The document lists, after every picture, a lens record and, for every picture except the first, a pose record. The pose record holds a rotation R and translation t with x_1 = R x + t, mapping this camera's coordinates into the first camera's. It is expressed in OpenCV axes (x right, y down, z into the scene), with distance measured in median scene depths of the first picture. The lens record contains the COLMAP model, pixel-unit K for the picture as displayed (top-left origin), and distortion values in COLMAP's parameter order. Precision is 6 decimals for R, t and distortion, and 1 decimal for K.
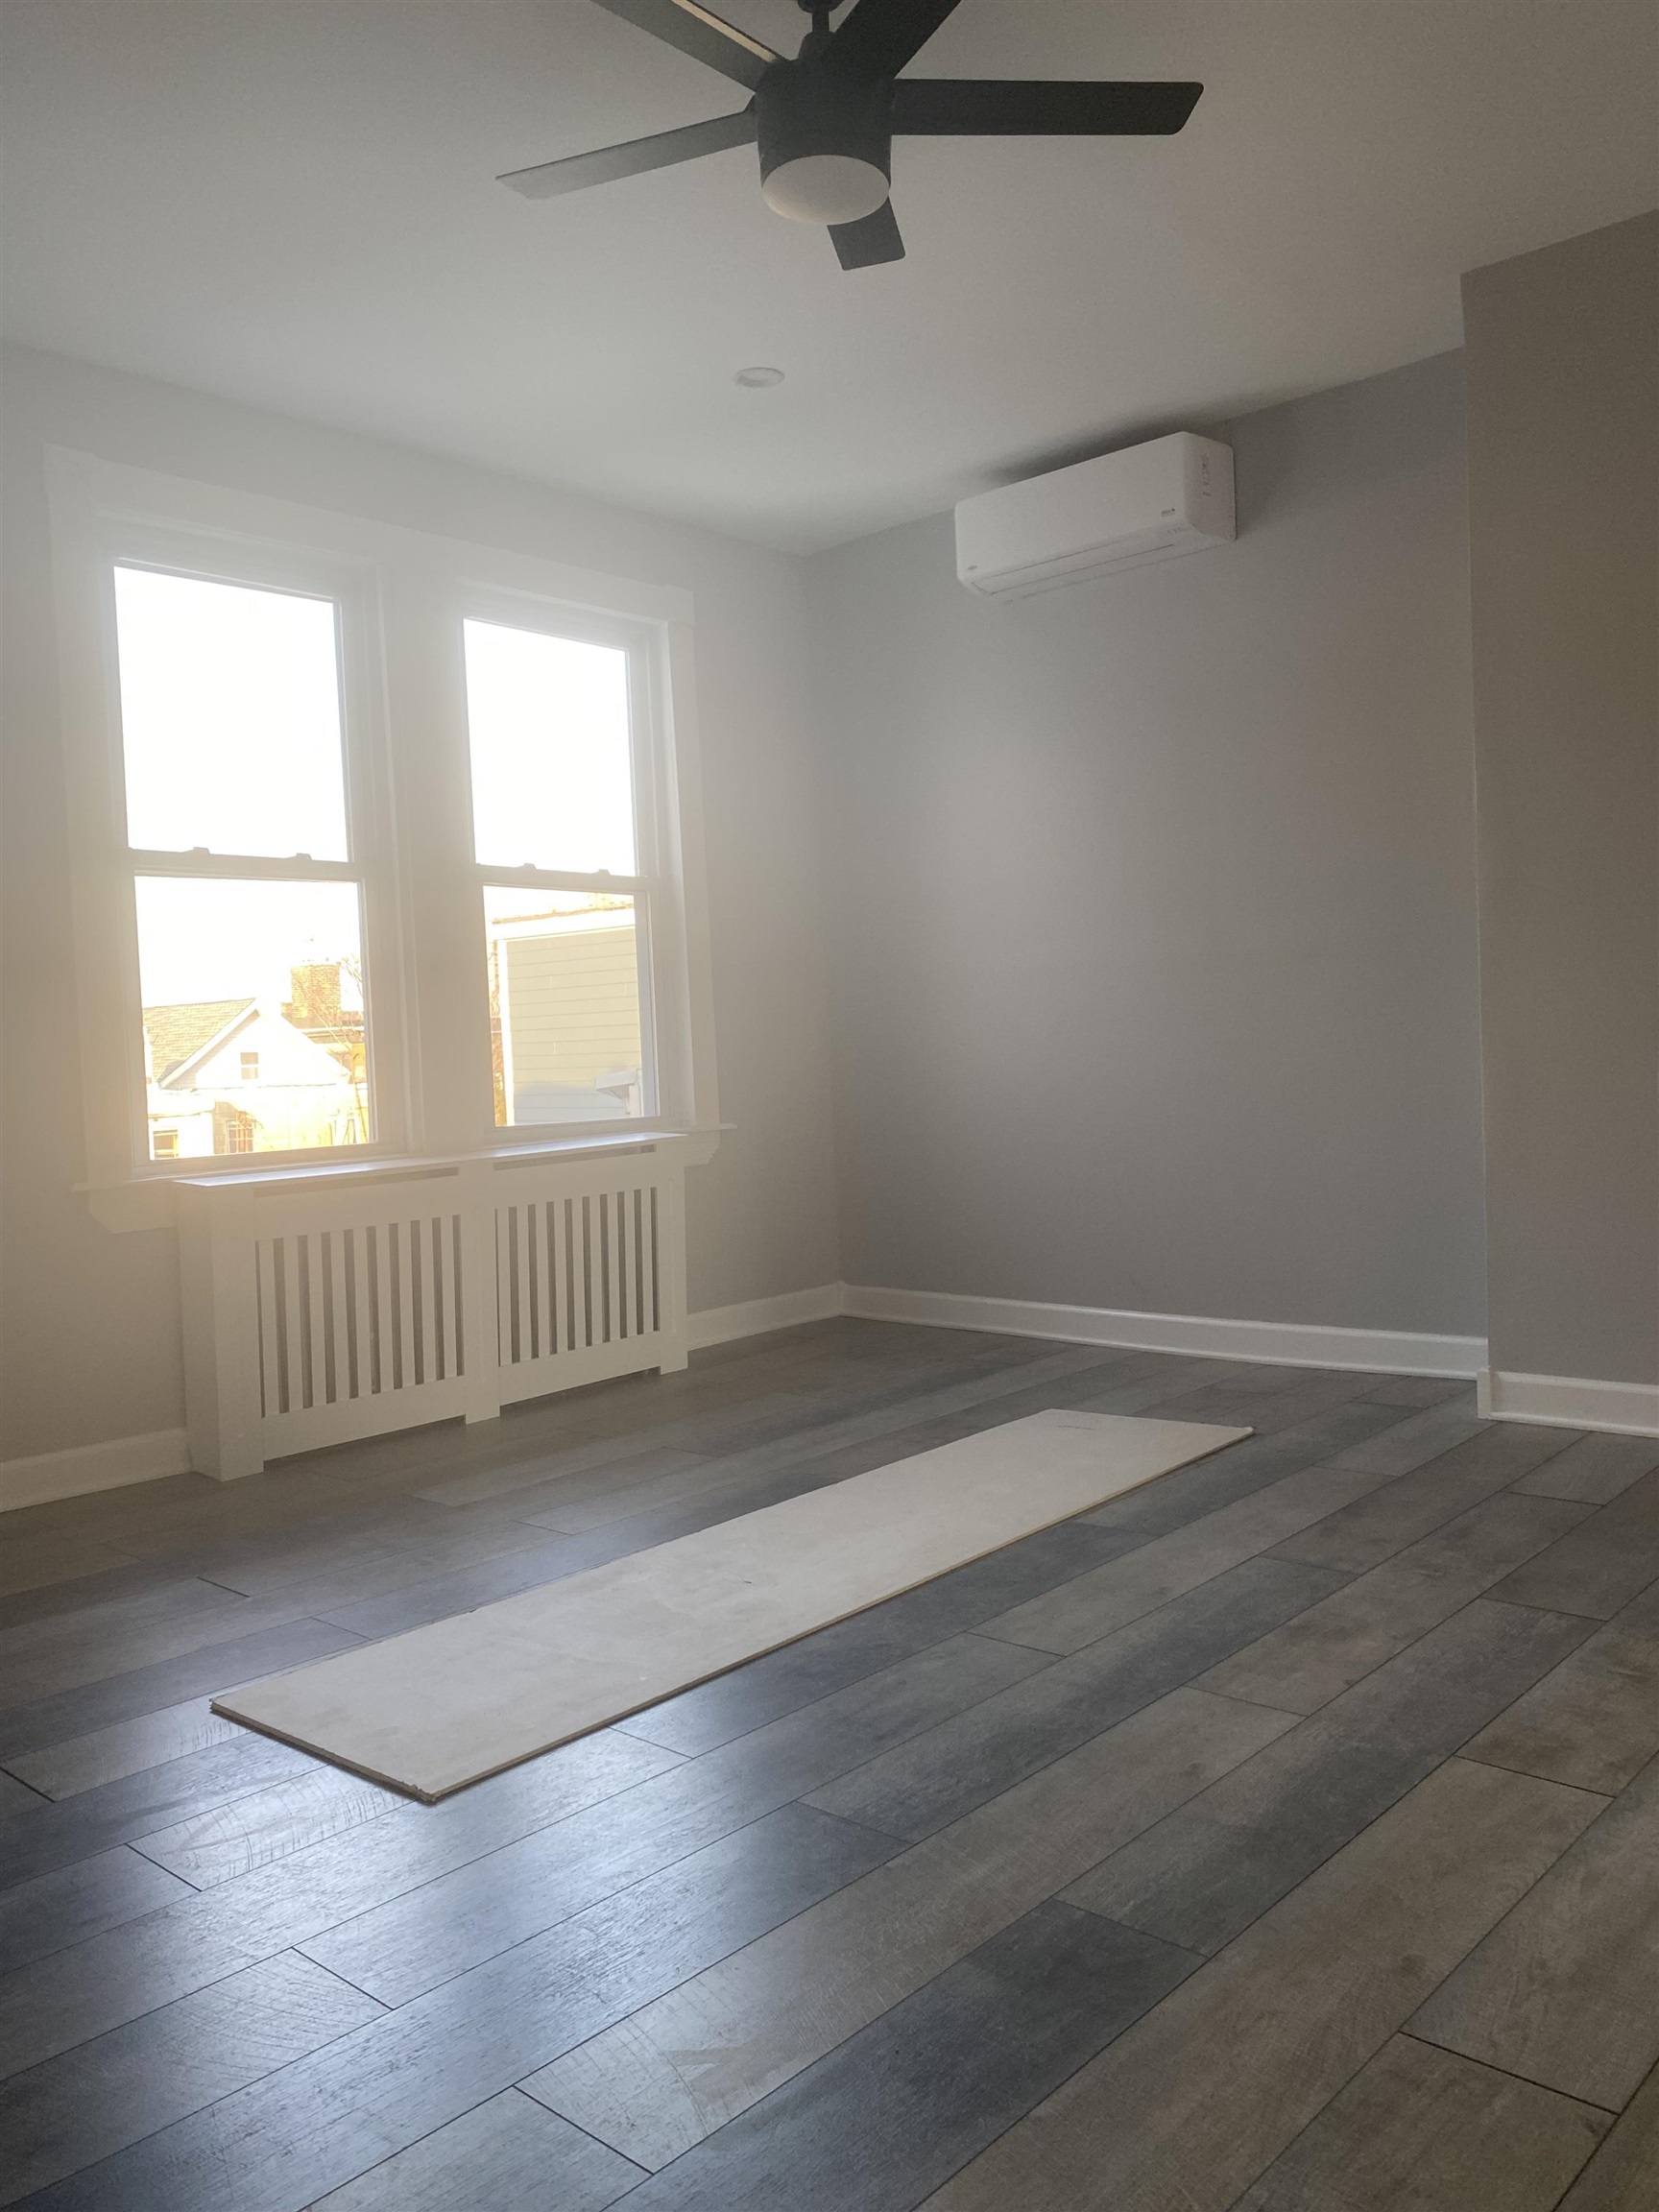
lens RADIAL K [[1689.5, 0, 834.1], [0, 1689.5, 1087.7], [0, 0, 1]] dist [0.058121, -0.084276]
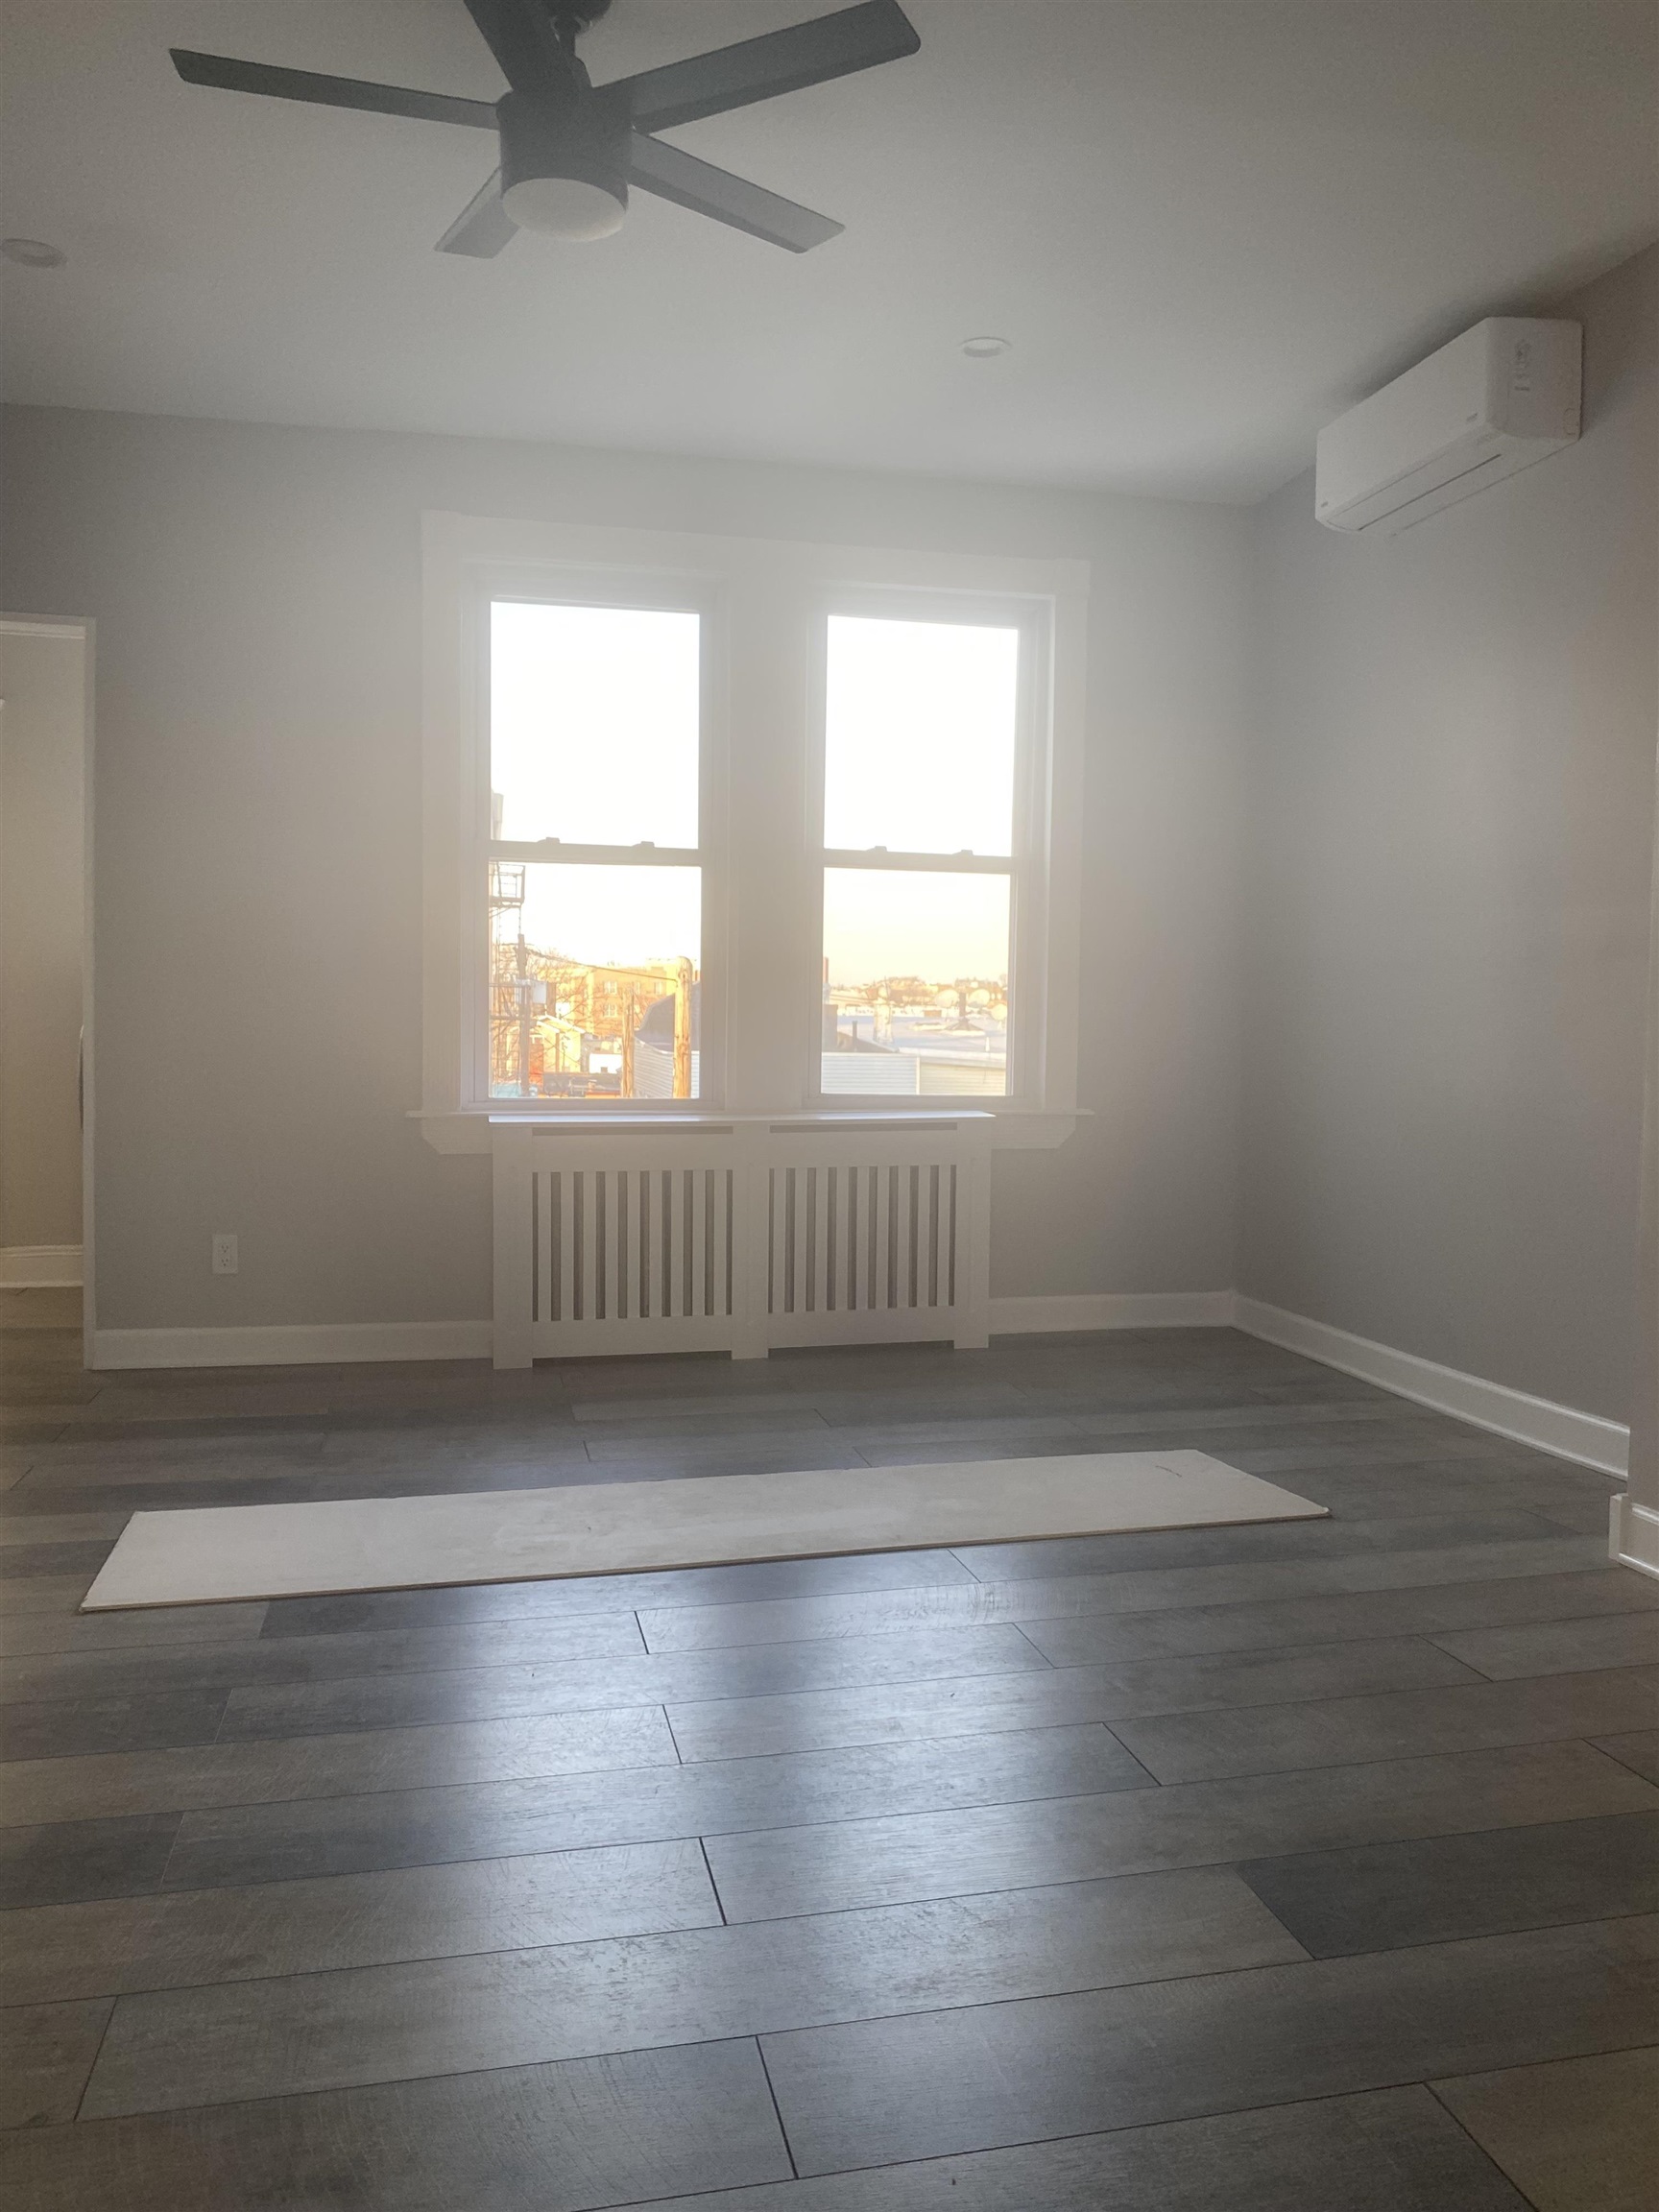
lens RADIAL K [[1689.5, 0, 834.1], [0, 1689.5, 1087.7], [0, 0, 1]] dist [0.058121, -0.084276]
pose [[0.819294, 0.072885, -0.568722, 0.440966], [-0.058159, 0.997336, 0.044031, -0.029303], [0.570416, -0.002998, 0.821350, 0.133668]]
